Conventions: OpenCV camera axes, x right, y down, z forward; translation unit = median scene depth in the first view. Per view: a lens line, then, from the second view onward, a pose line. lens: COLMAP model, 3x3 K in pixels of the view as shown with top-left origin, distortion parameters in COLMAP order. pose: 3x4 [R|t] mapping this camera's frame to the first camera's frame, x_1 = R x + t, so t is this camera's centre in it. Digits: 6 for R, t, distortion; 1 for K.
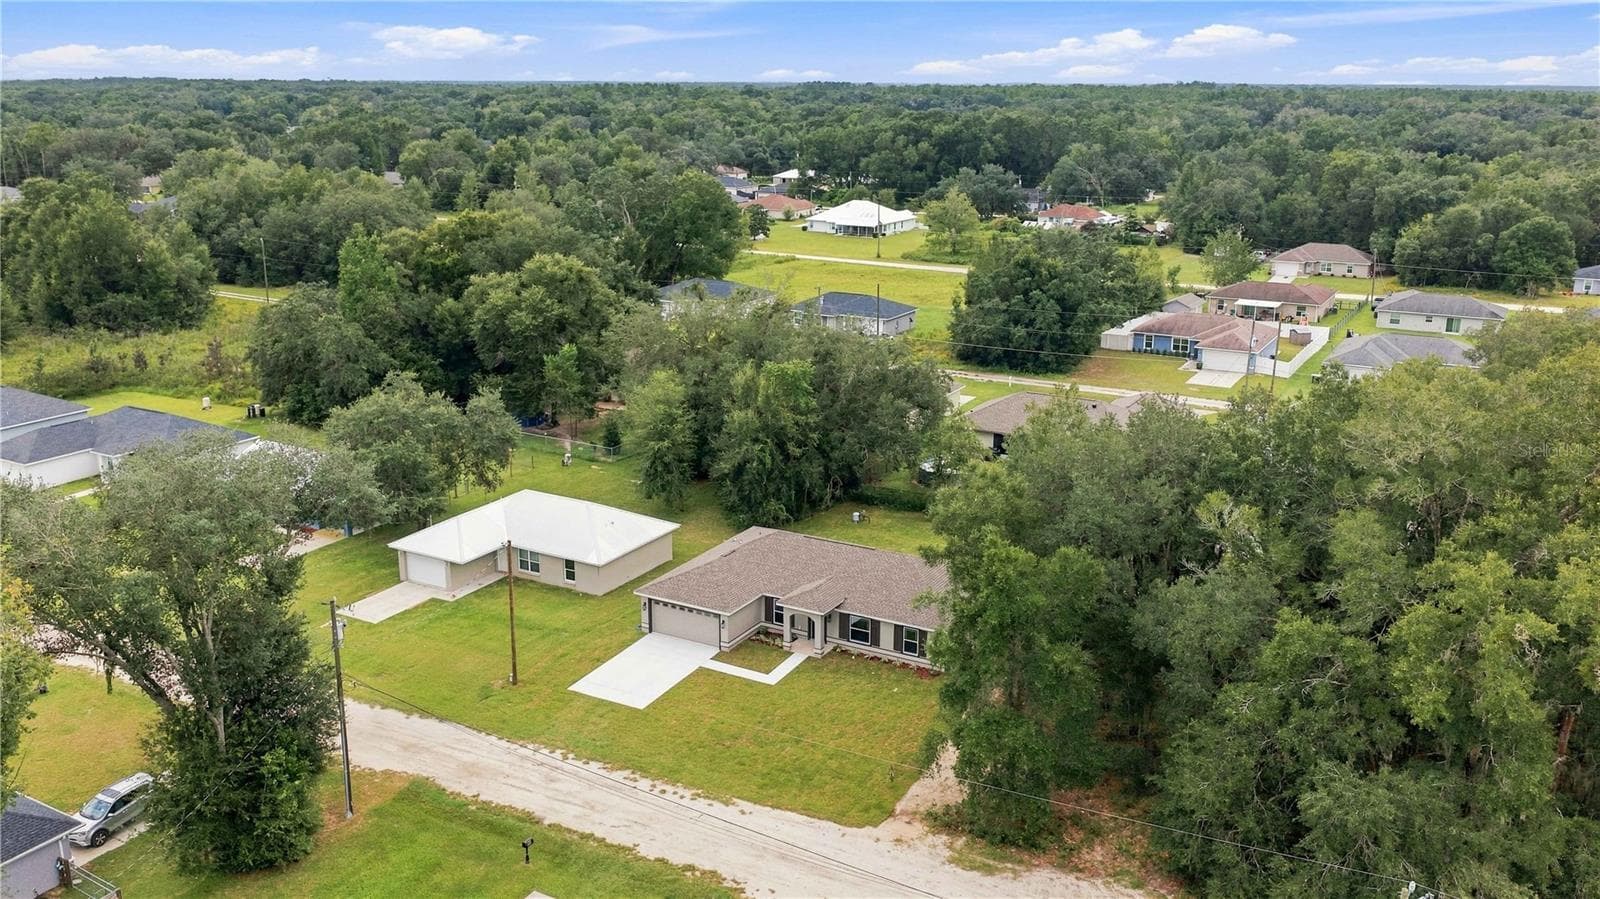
lens RADIAL K [[1312.6, 0, 799.8], [0, 1312.6, 443.6], [0, 0, 1]] dist [0.024395, -0.043881]
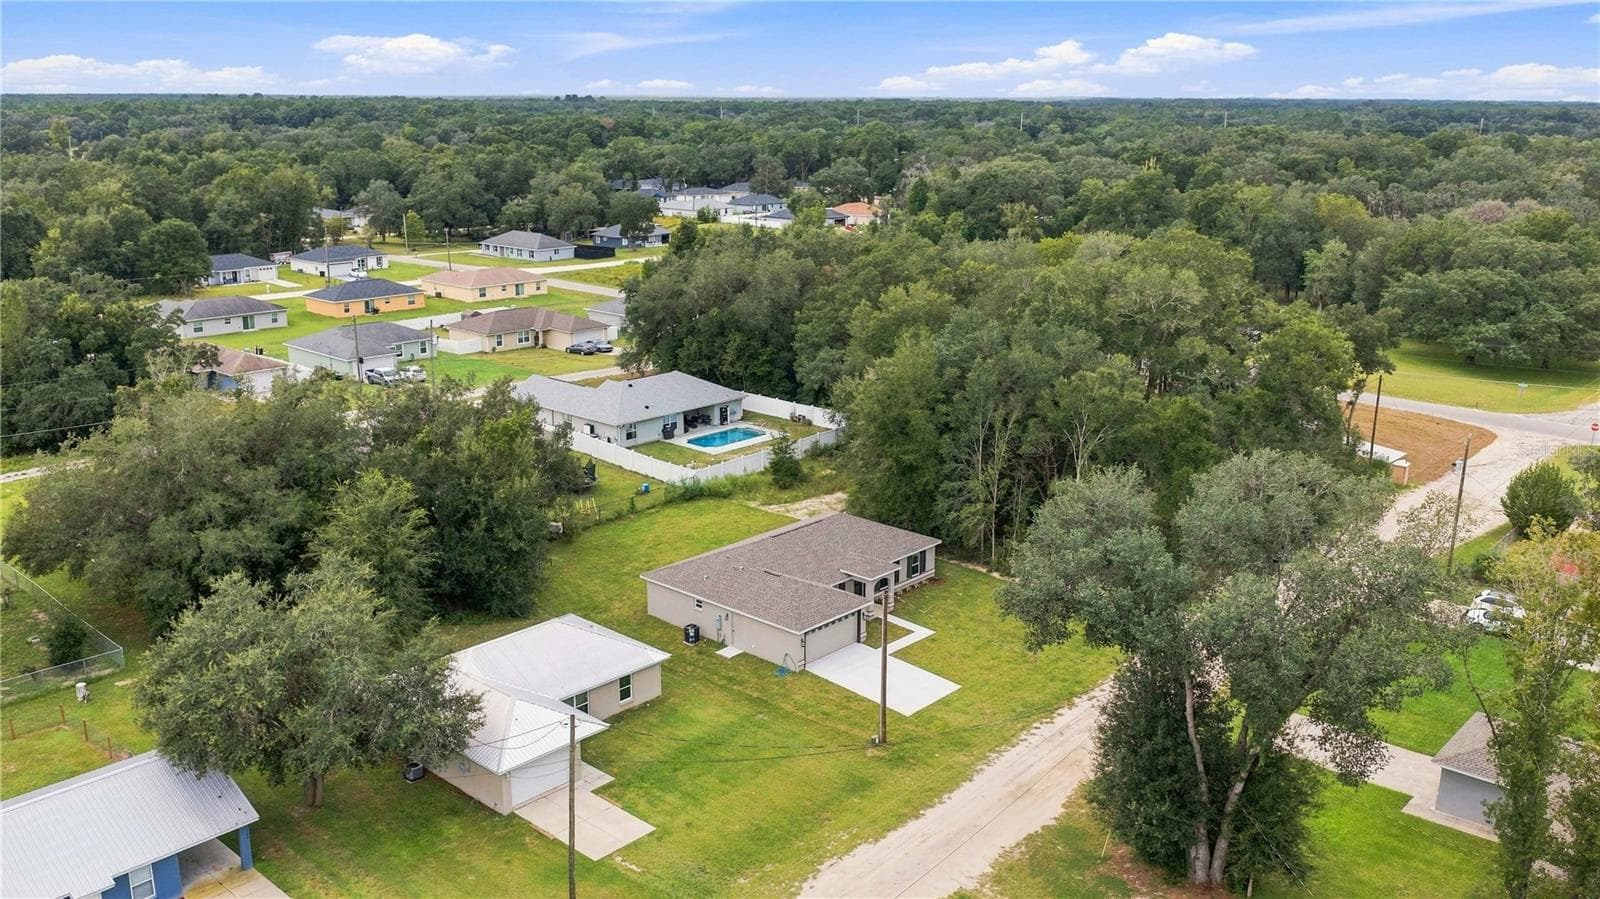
lens RADIAL K [[1312.6, 0, 801.4], [0, 1312.6, 452.4], [0, 0, 1]] dist [0.024395, -0.043881]
pose [[0.223847, -0.255288, 0.940596, -0.422209], [0.254095, 0.946996, 0.196555, -0.084738], [-0.940919, 0.195003, 0.276850, 0.301340]]
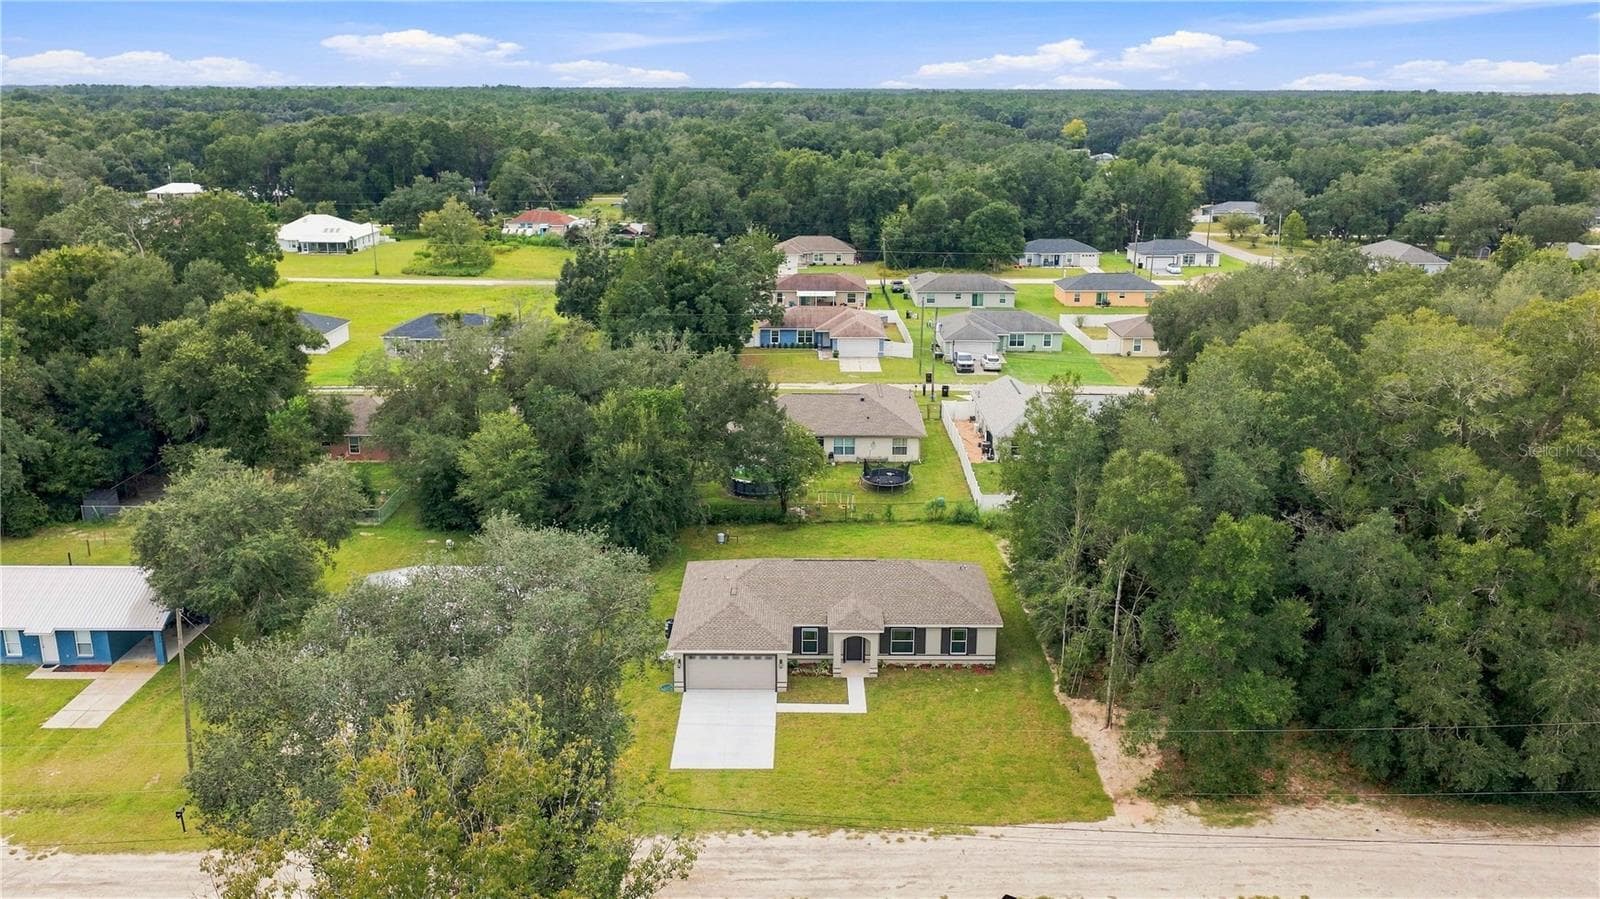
lens RADIAL K [[1312.6, 0, 799.8], [0, 1312.6, 458.0], [0, 0, 1]] dist [0.024395, -0.043881]
pose [[0.872029, -0.132169, 0.471271, -0.194658], [0.128534, 0.990896, 0.040062, -0.018624], [-0.472276, 0.025640, 0.881078, 0.065258]]
